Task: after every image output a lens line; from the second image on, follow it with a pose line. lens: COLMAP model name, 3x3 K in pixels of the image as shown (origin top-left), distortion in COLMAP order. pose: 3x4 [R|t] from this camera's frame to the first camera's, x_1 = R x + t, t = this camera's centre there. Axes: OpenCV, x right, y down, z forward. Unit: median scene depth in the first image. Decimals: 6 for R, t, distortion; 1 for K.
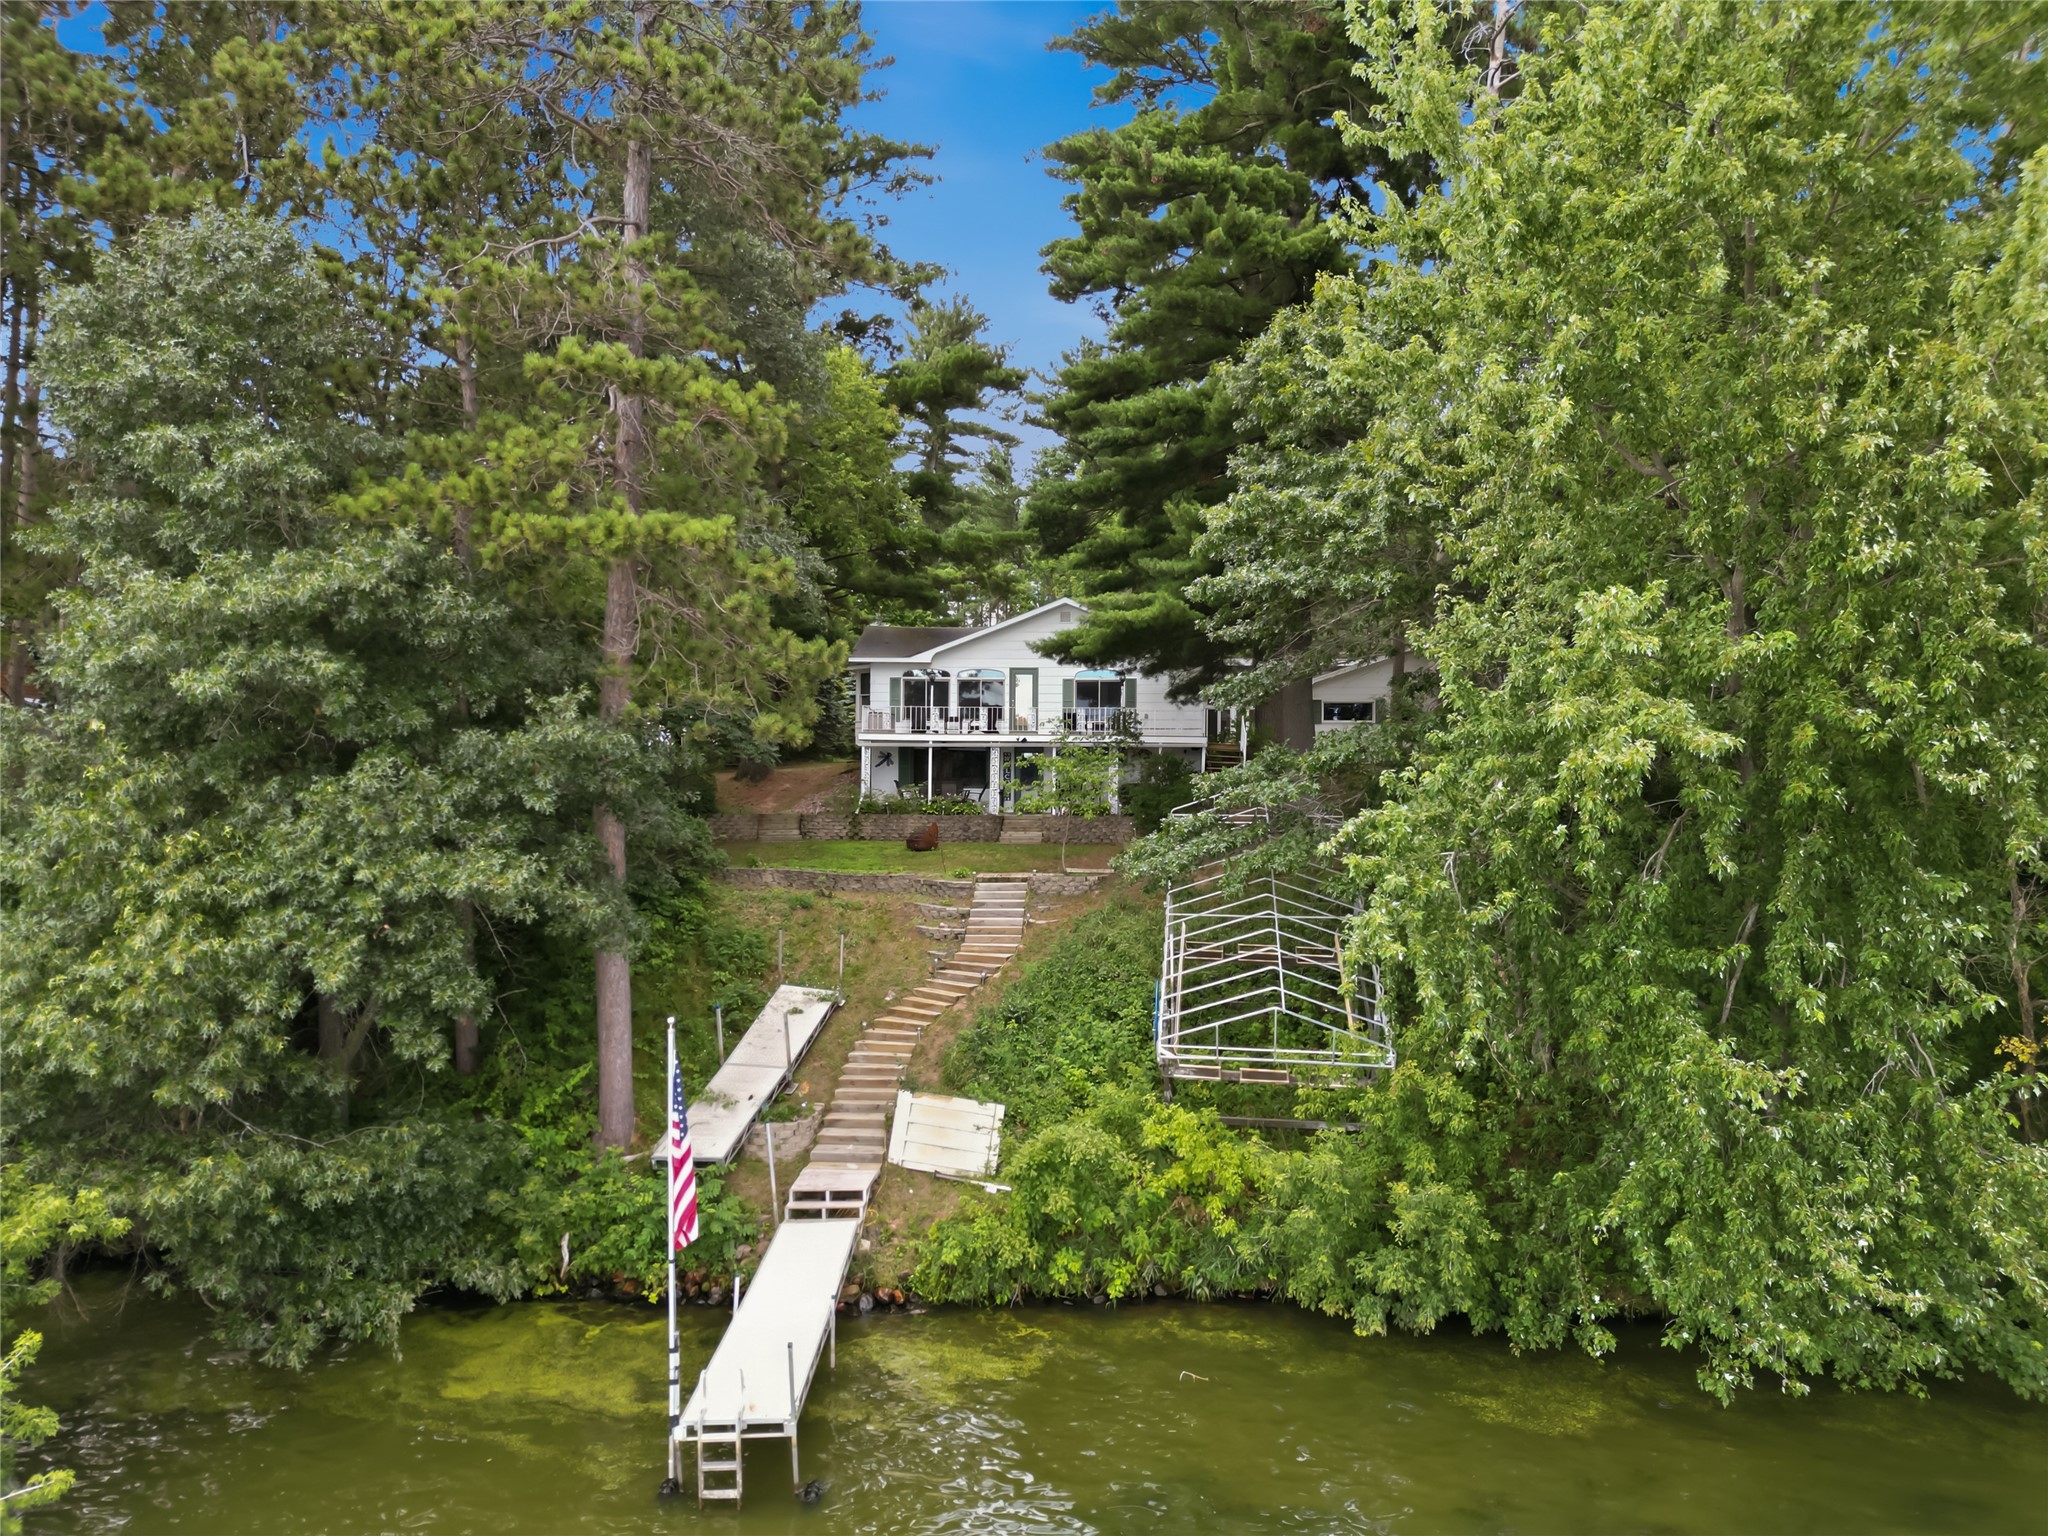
lens RADIAL K [[1447.2, 0, 1022.2], [0, 1447.2, 766.7], [0, 0, 1]] dist [0.031939, 0.000160]
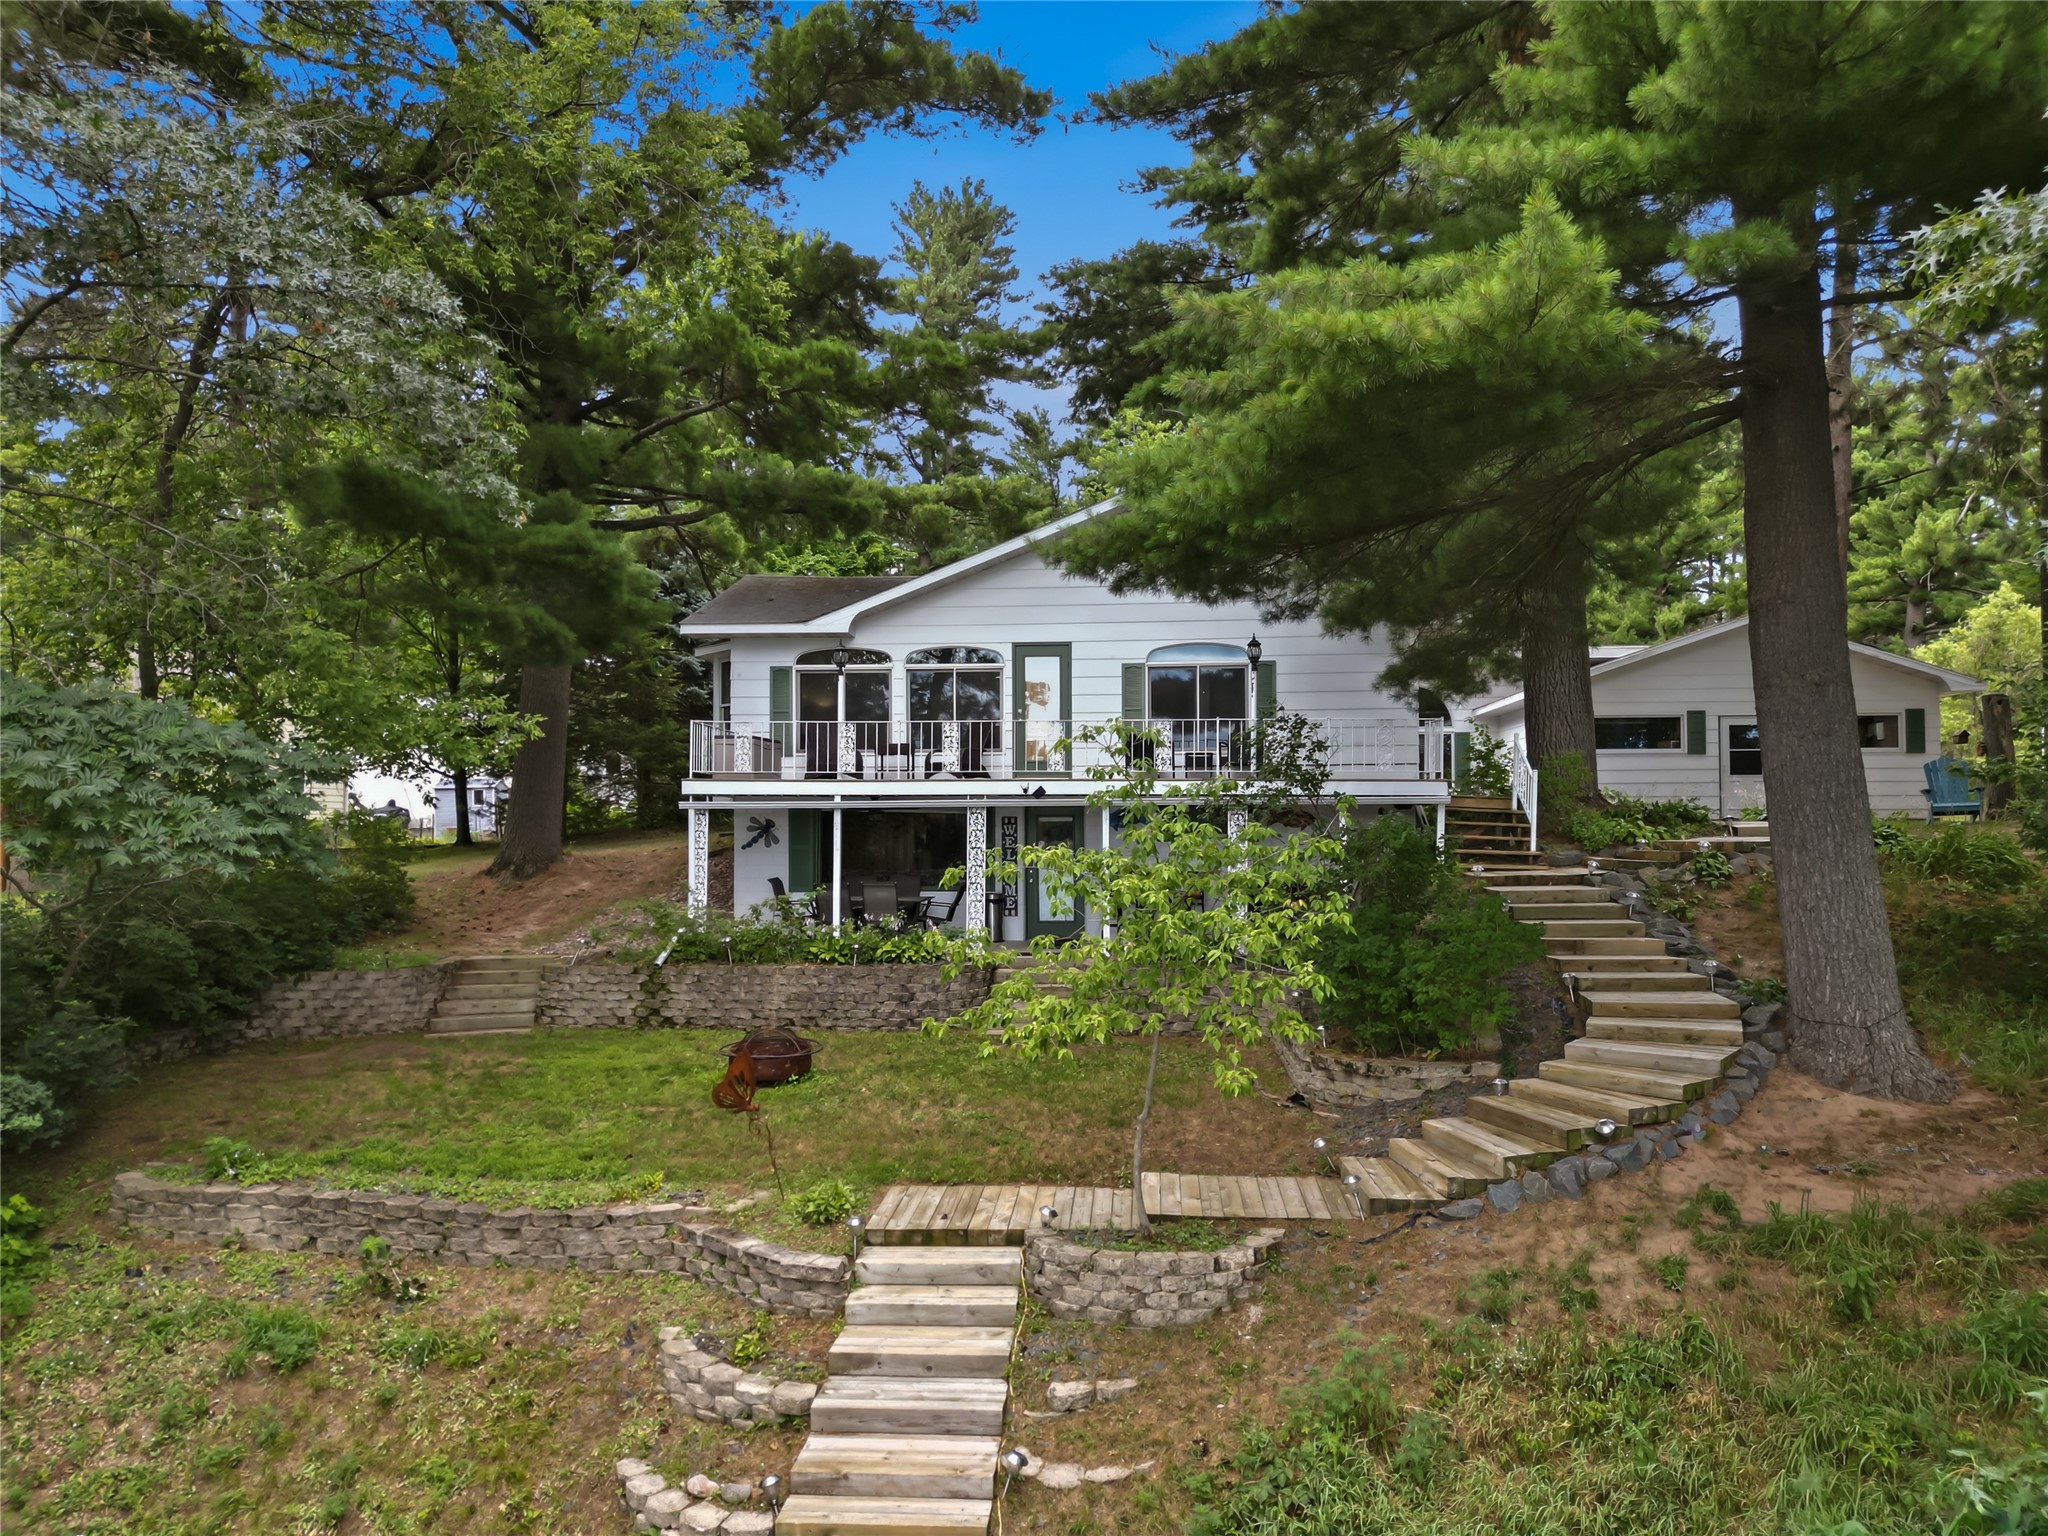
lens RADIAL K [[1447.2, 0, 1025.9], [0, 1447.2, 764.6], [0, 0, 1]] dist [0.031939, 0.000160]
pose [[0.999338, -0.010616, -0.034794, 0.012373], [0.009439, 0.999383, -0.033831, -0.011292], [0.035131, 0.033481, 0.998822, 0.527261]]
